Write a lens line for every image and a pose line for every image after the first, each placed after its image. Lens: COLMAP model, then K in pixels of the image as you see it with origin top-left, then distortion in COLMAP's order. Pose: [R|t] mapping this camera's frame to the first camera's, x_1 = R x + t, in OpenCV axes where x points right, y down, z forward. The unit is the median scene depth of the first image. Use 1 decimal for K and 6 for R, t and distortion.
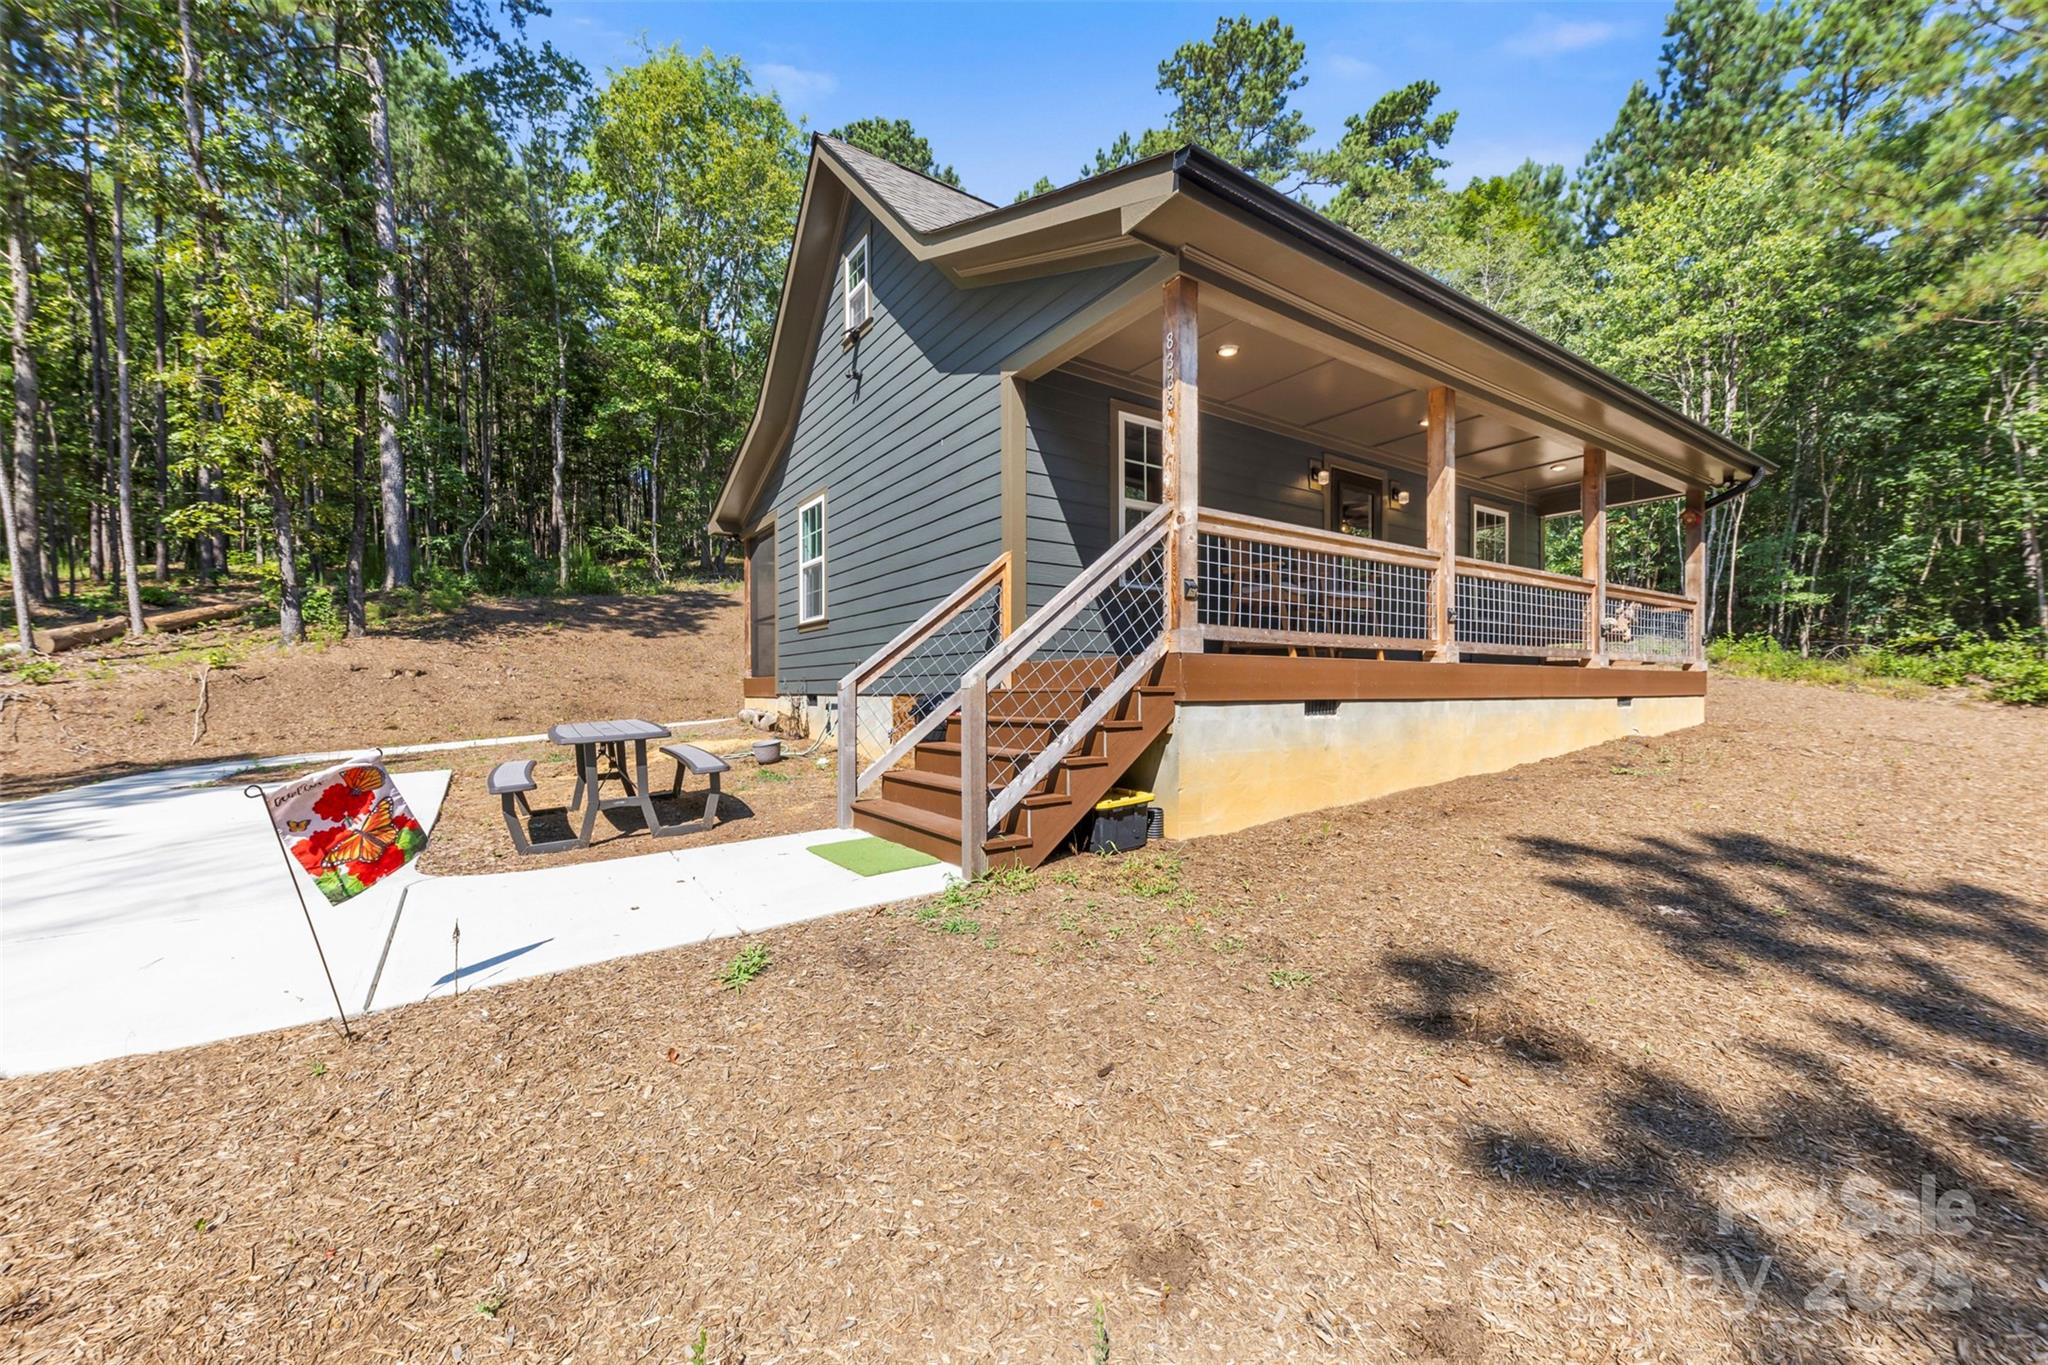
lens RADIAL K [[788.4, 0, 1034.9], [0, 788.4, 703.5], [0, 0, 1]] dist [0.001710, -0.000069]
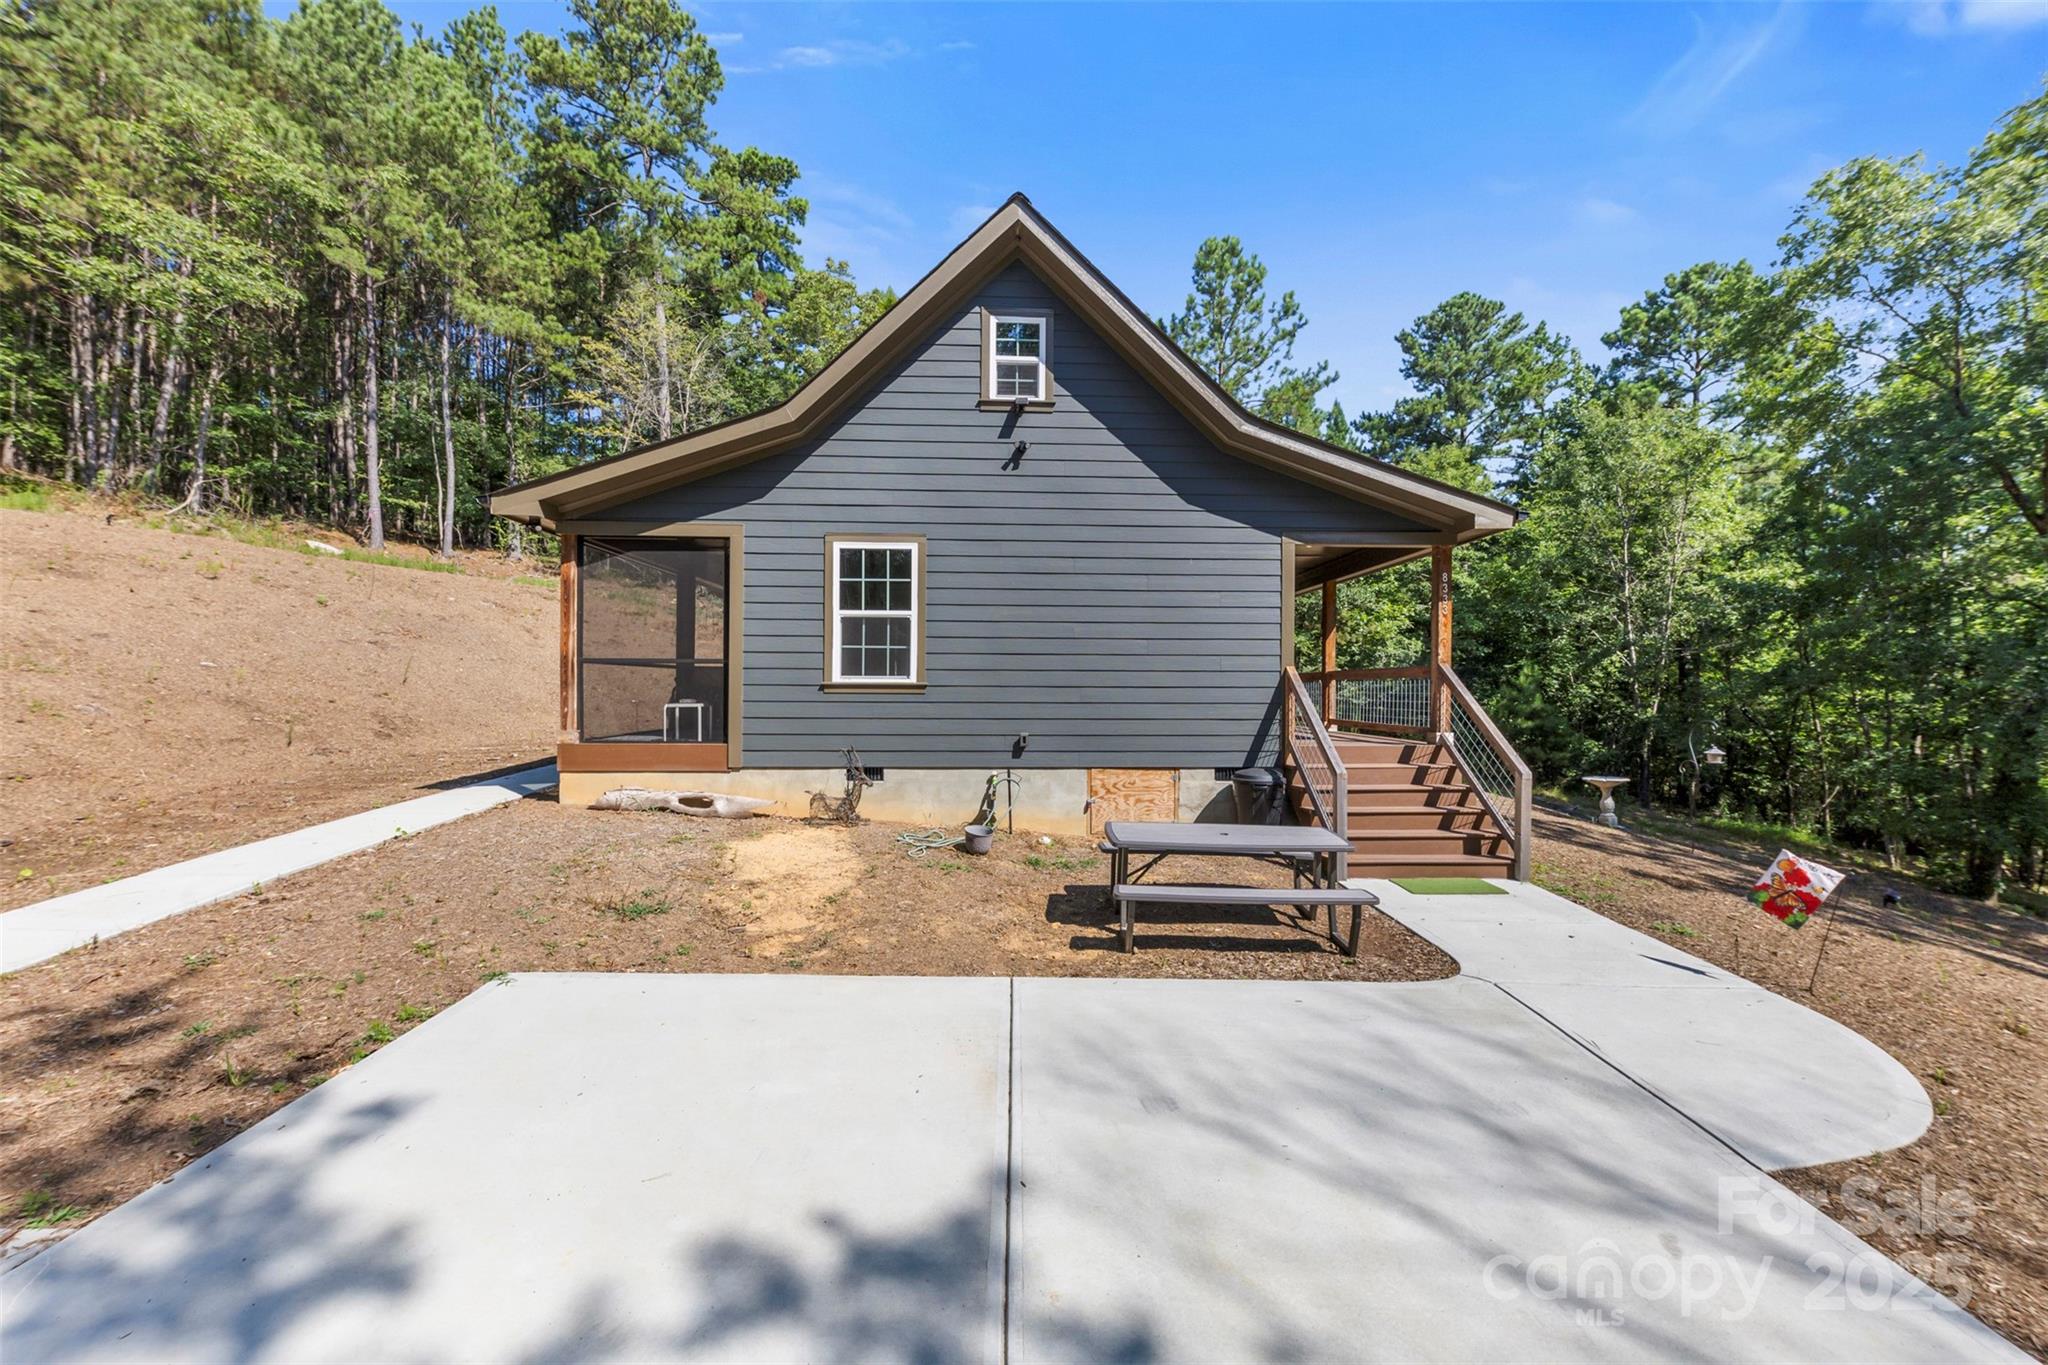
lens RADIAL K [[788.4, 0, 1034.9], [0, 788.4, 703.5], [0, 0, 1]] dist [0.001710, -0.000069]
pose [[0.529996, -0.001822, 0.847998, -0.947007], [0.000427, 0.999998, 0.001882, -0.085227], [-0.848000, -0.000636, 0.529996, 0.414567]]
